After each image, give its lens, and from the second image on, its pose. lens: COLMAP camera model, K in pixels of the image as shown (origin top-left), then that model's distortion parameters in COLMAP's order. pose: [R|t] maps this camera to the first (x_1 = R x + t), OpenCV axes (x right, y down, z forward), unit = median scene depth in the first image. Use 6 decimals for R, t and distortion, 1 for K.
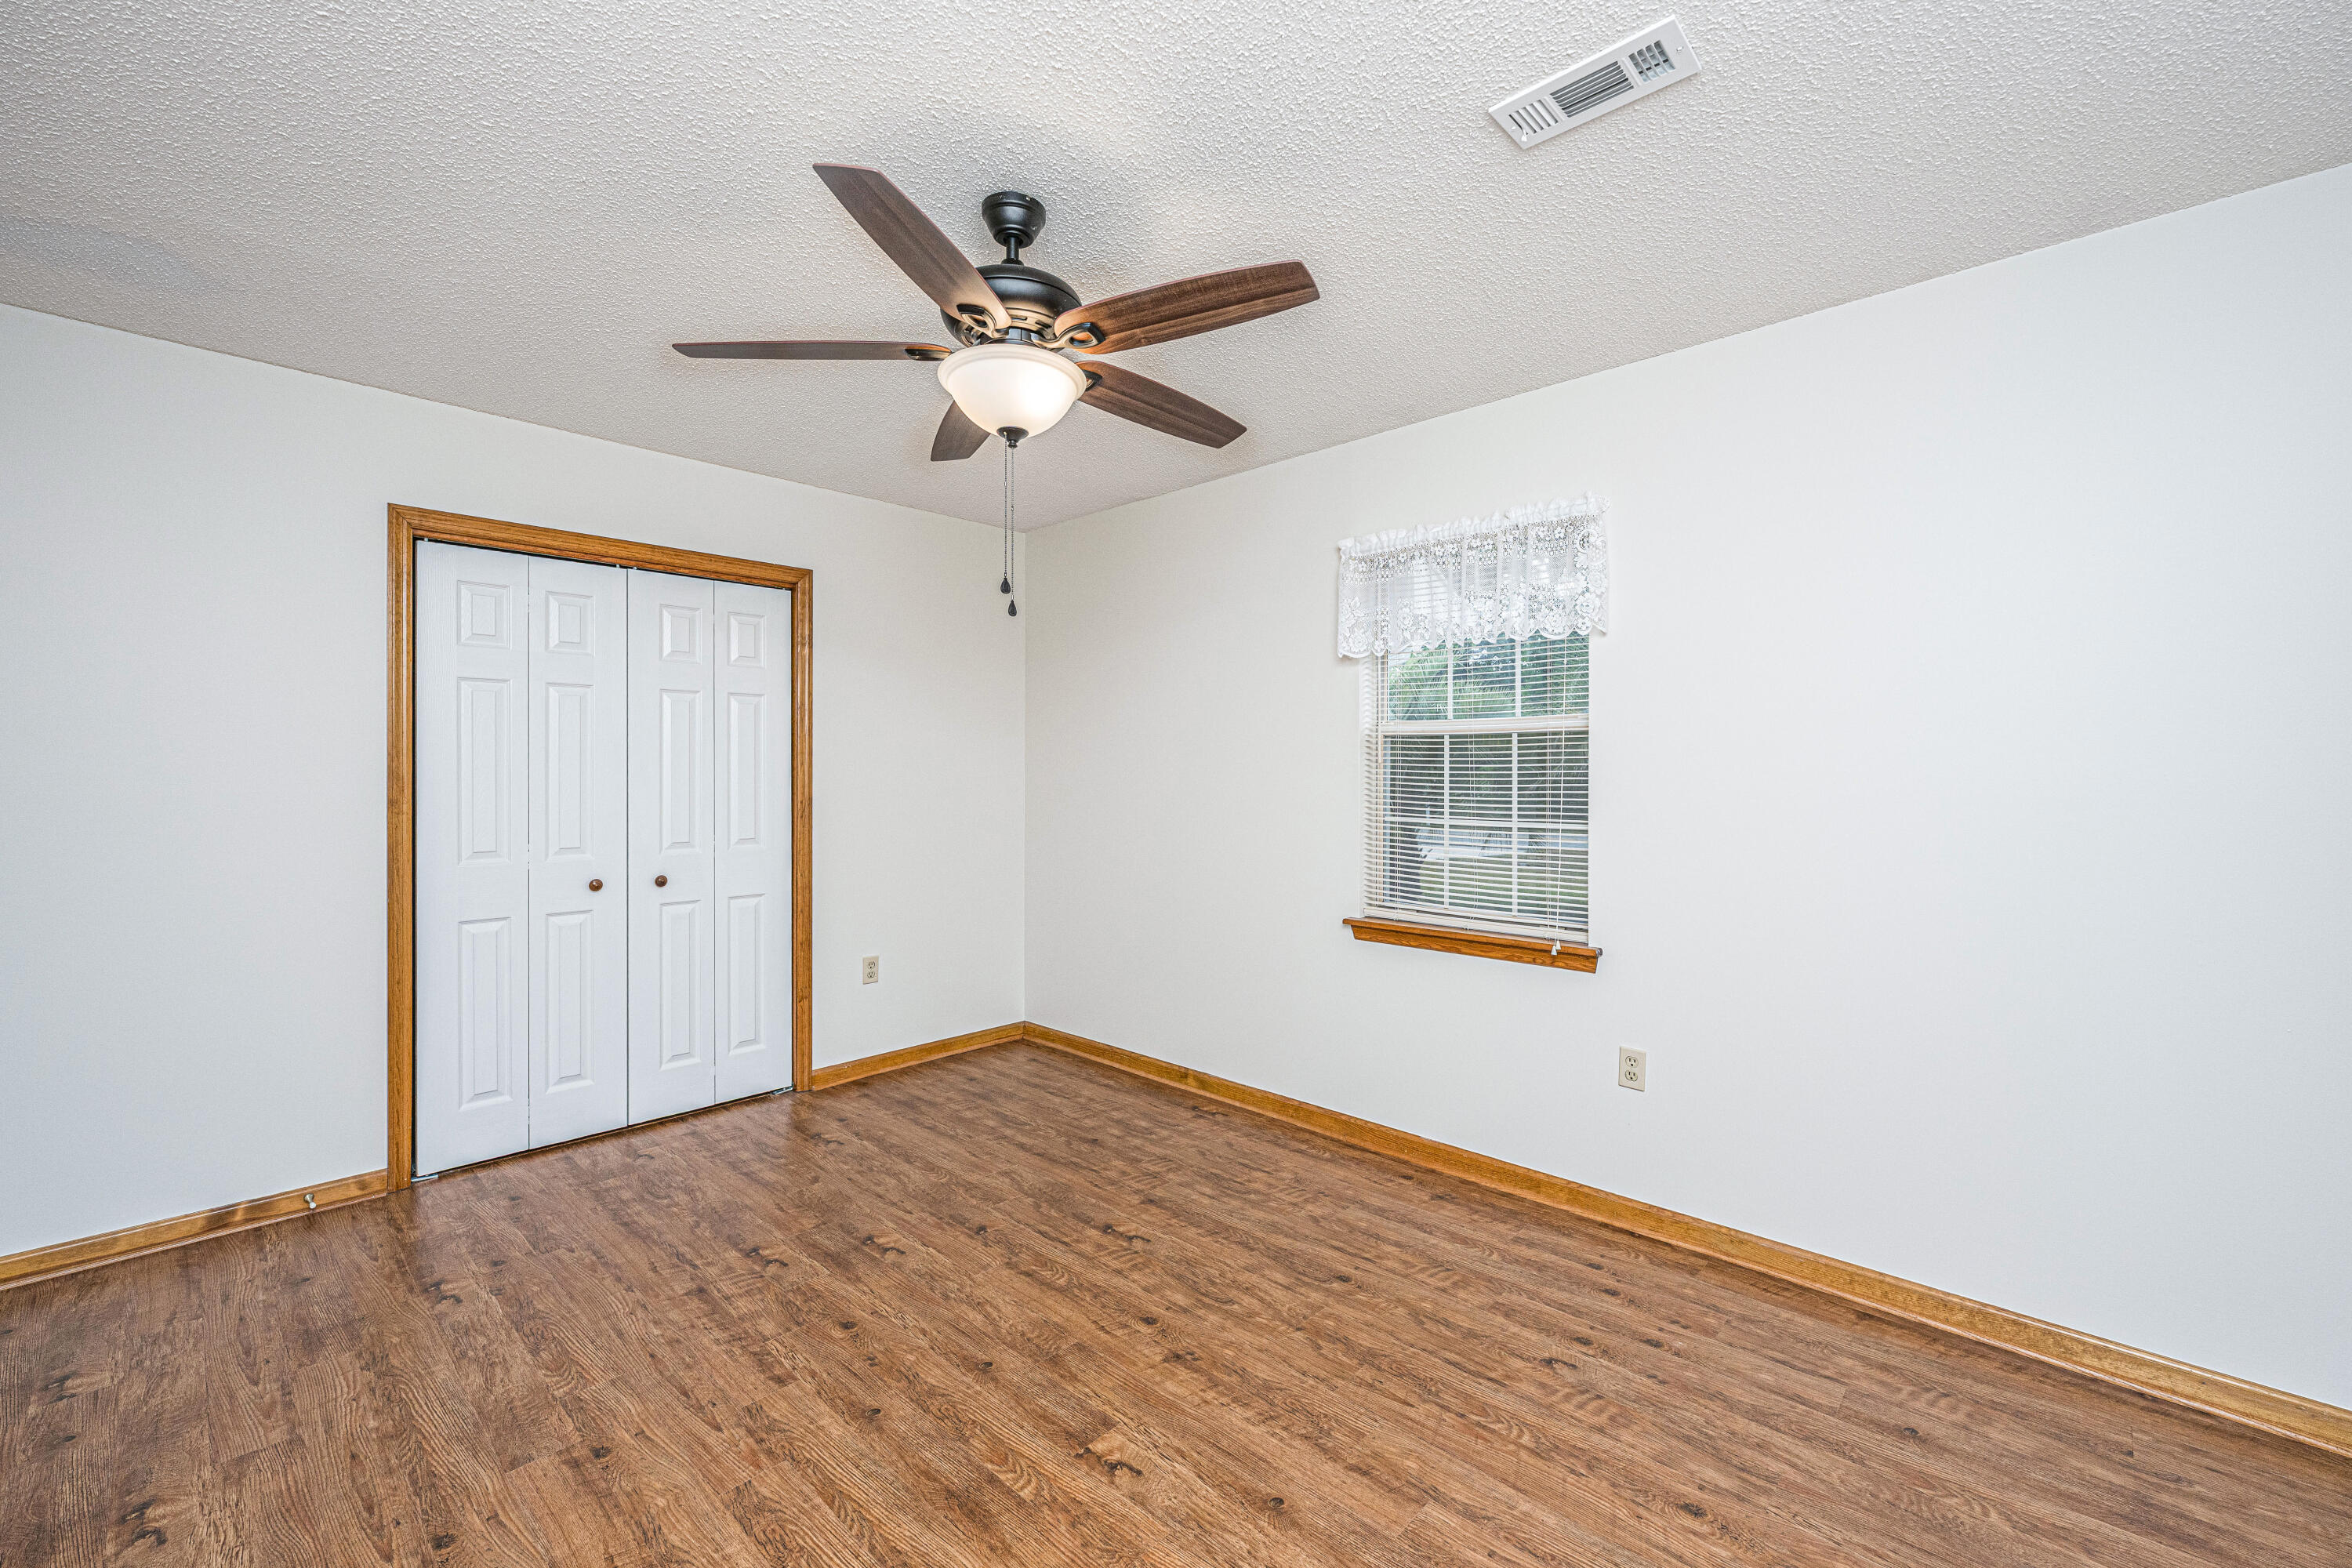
lens RADIAL K [[957.6, 0, 1171.8], [0, 957.6, 775.4], [0, 0, 1]] dist [0.000025, 0.000954]
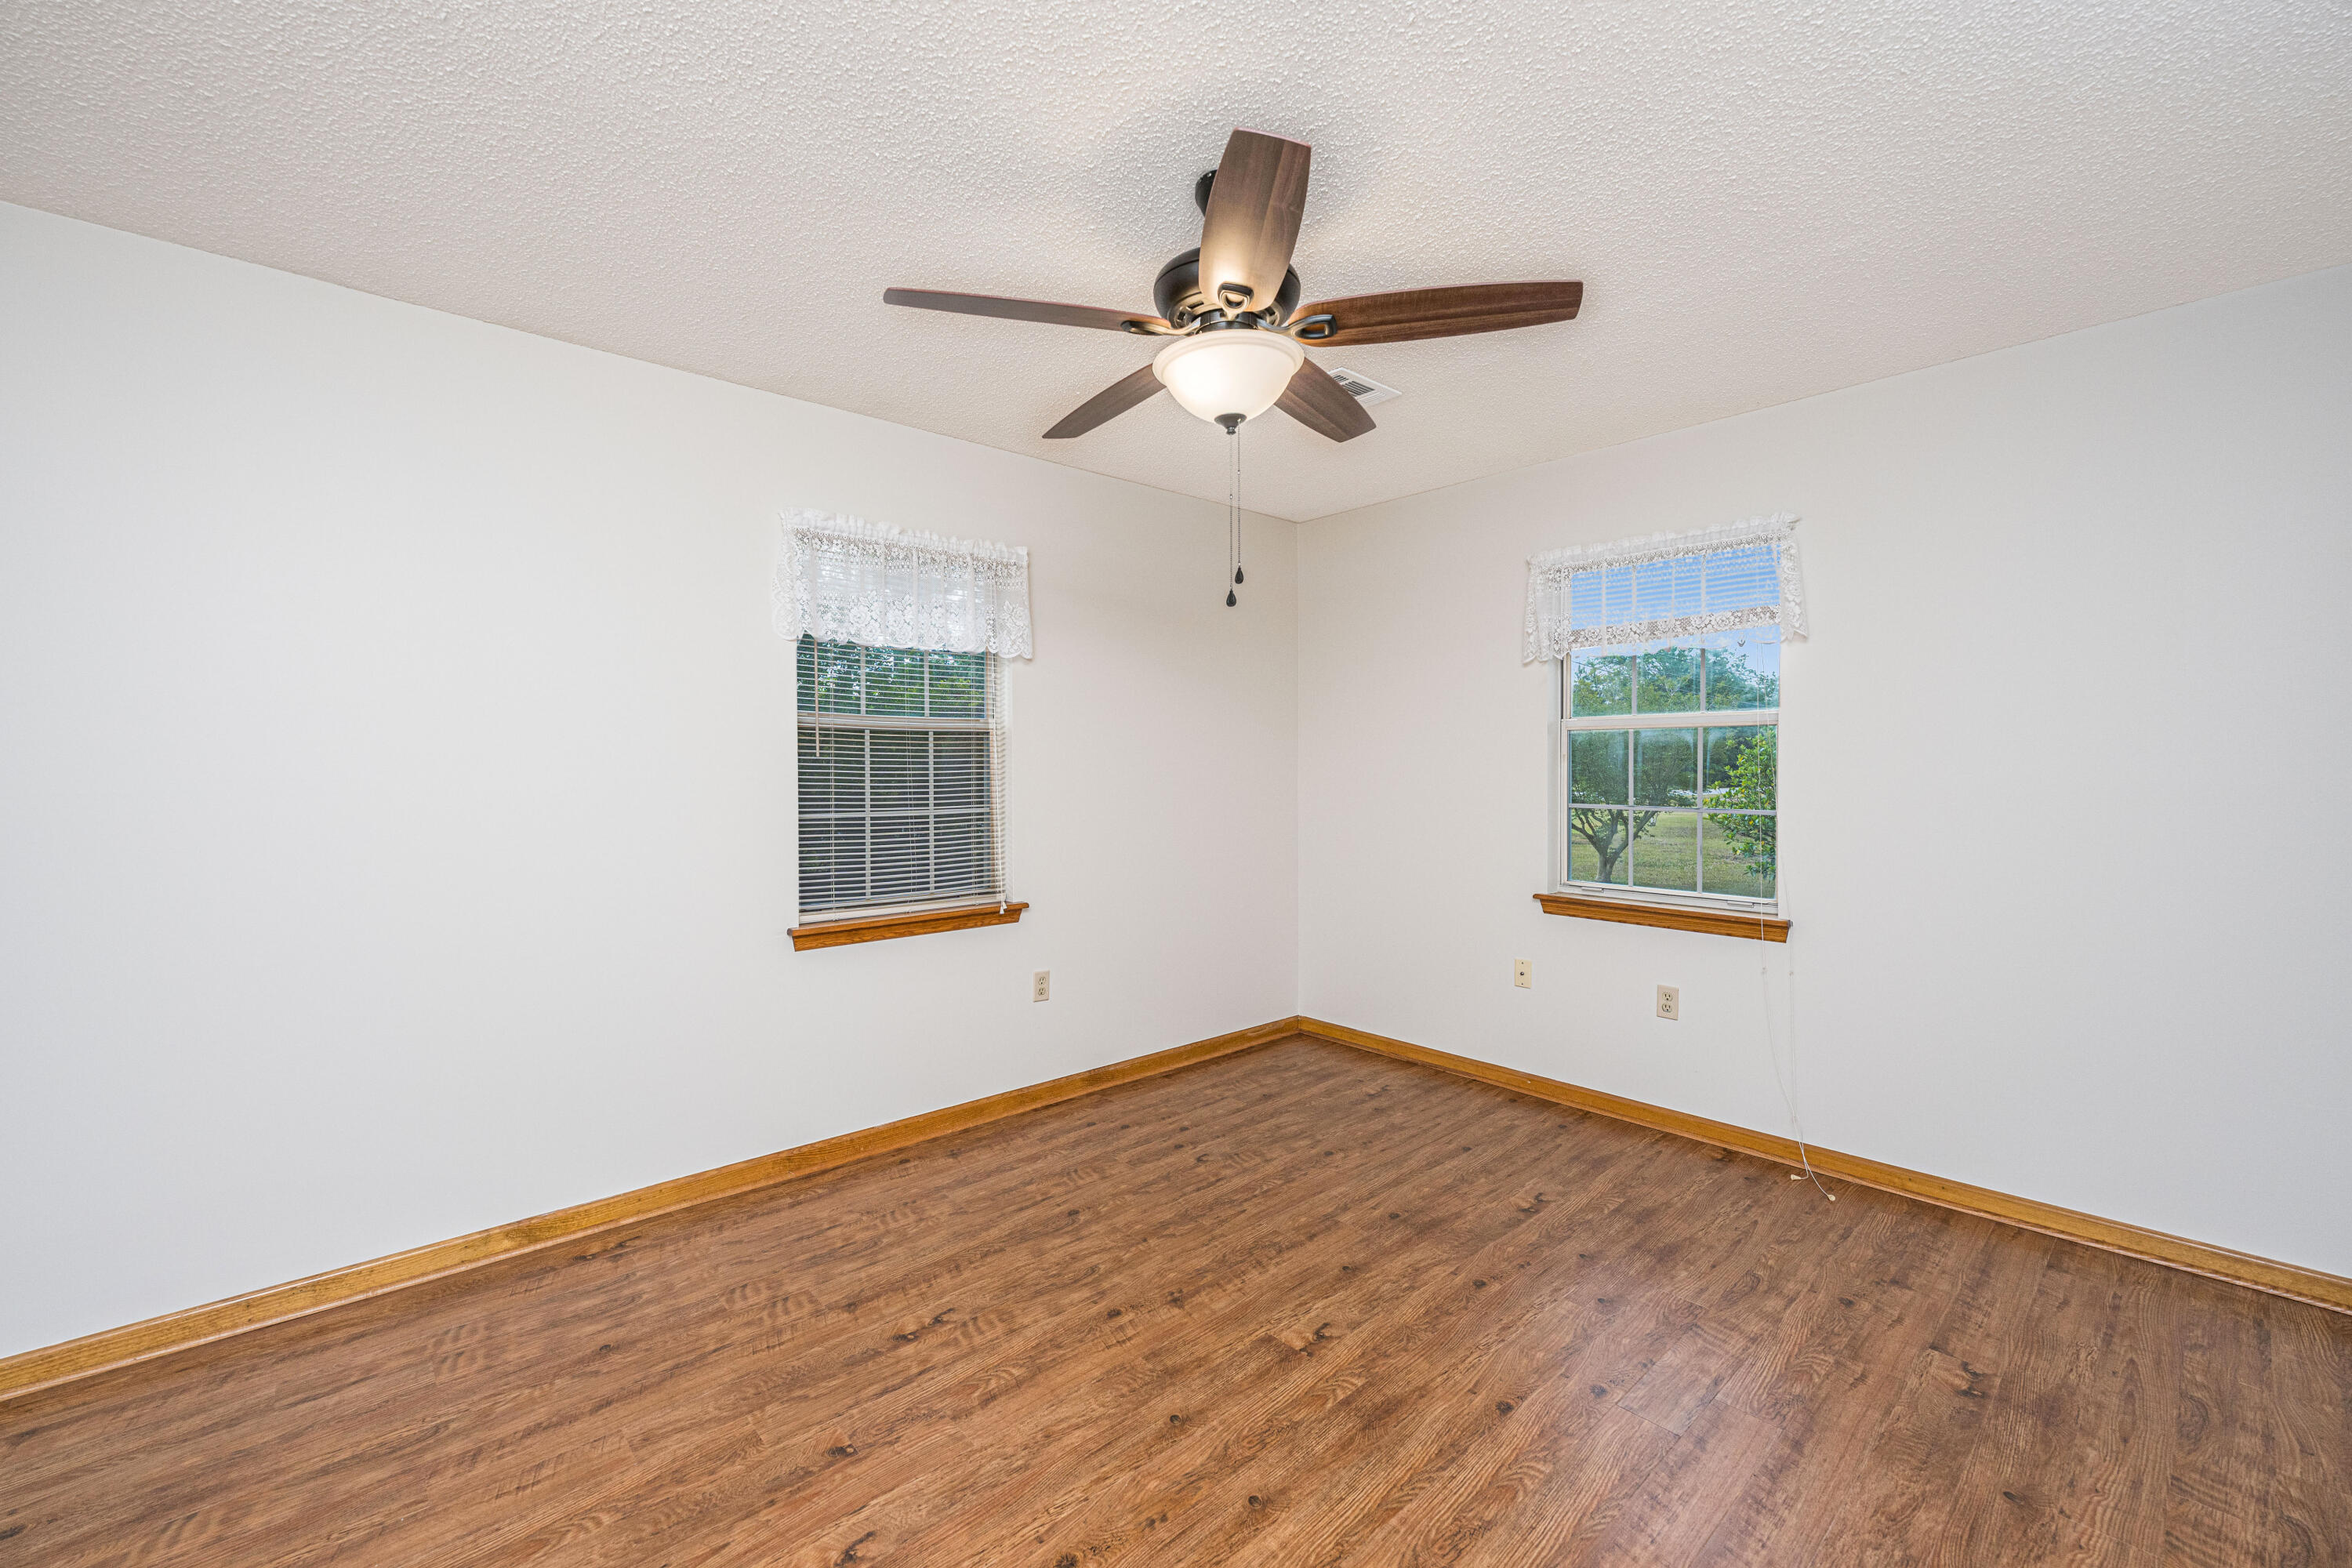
lens RADIAL K [[957.6, 0, 1156.3], [0, 957.6, 774.7], [0, 0, 1]] dist [0.000025, 0.000954]
pose [[0.088146, -0.010756, 0.996050, -1.021240], [0.007201, 0.999922, 0.010161, -0.002609], [-0.996082, 0.006277, 0.088216, 0.875196]]
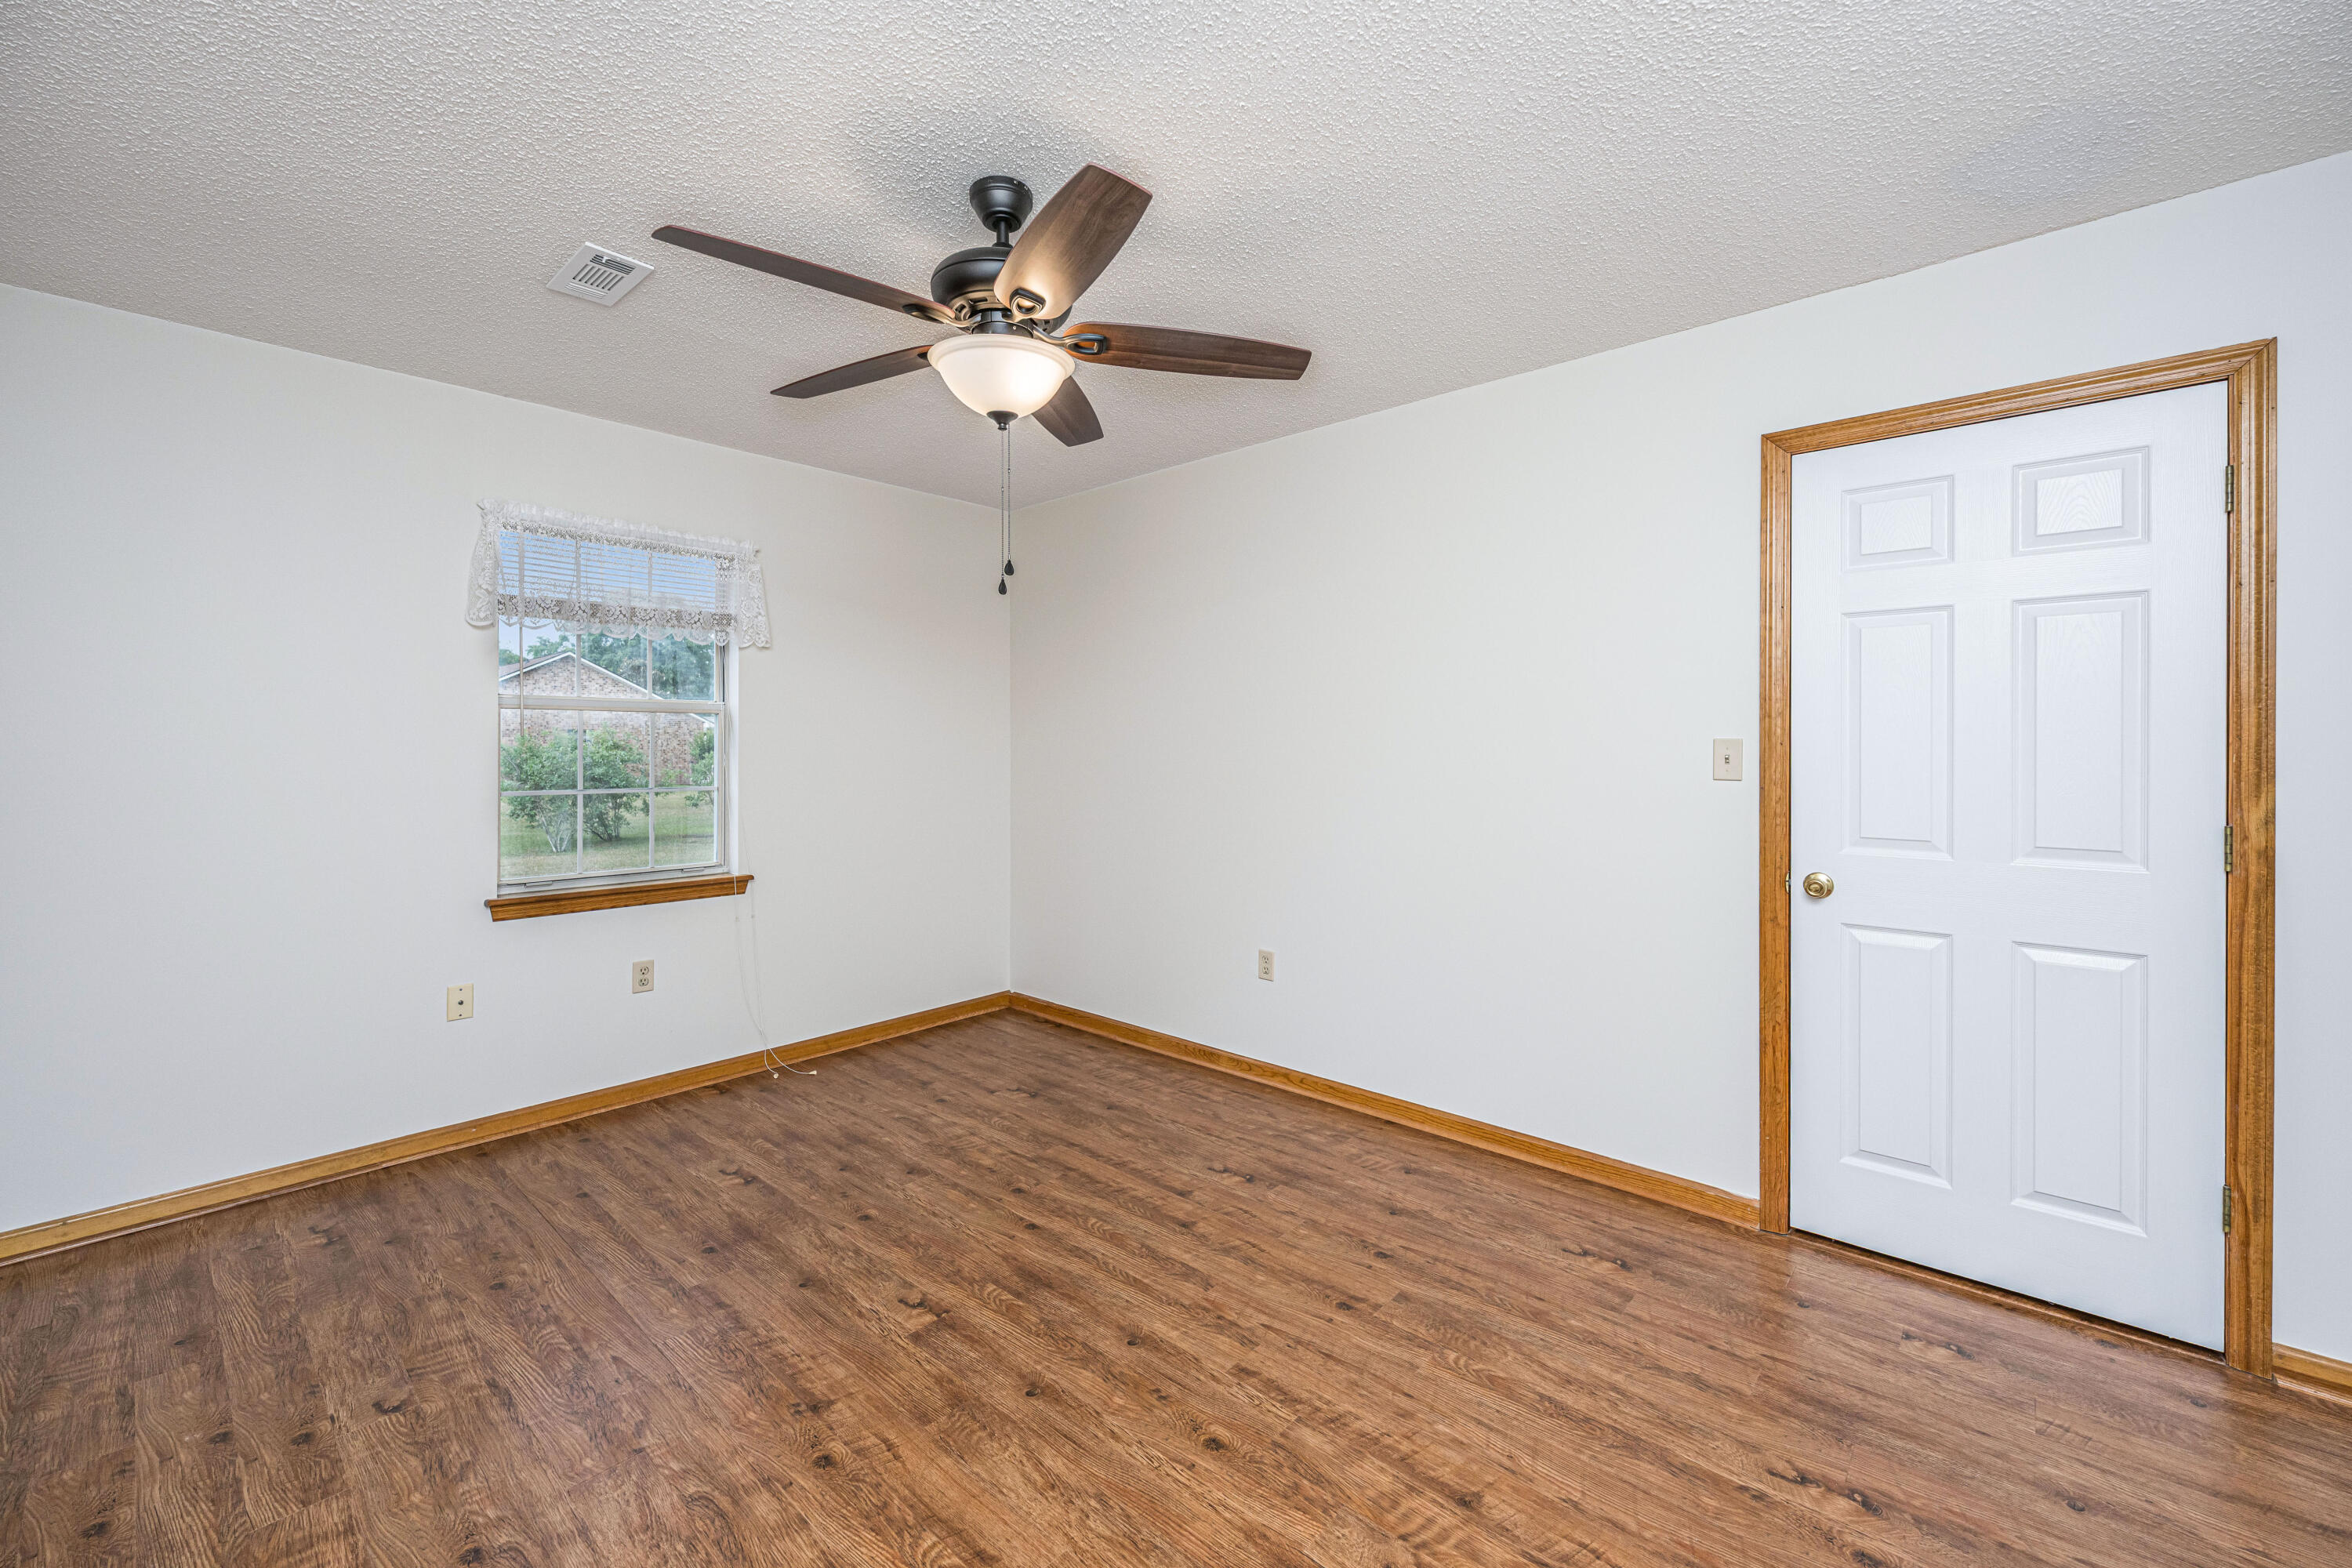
lens RADIAL K [[957.6, 0, 1189.5], [0, 957.6, 742.0], [0, 0, 1]] dist [0.000025, 0.000954]
pose [[-0.999251, 0.000740, -0.038697, -0.289077], [0.000741, 1.000000, -0.000006, -0.005288], [0.038697, -0.000034, -0.999251, 1.798851]]
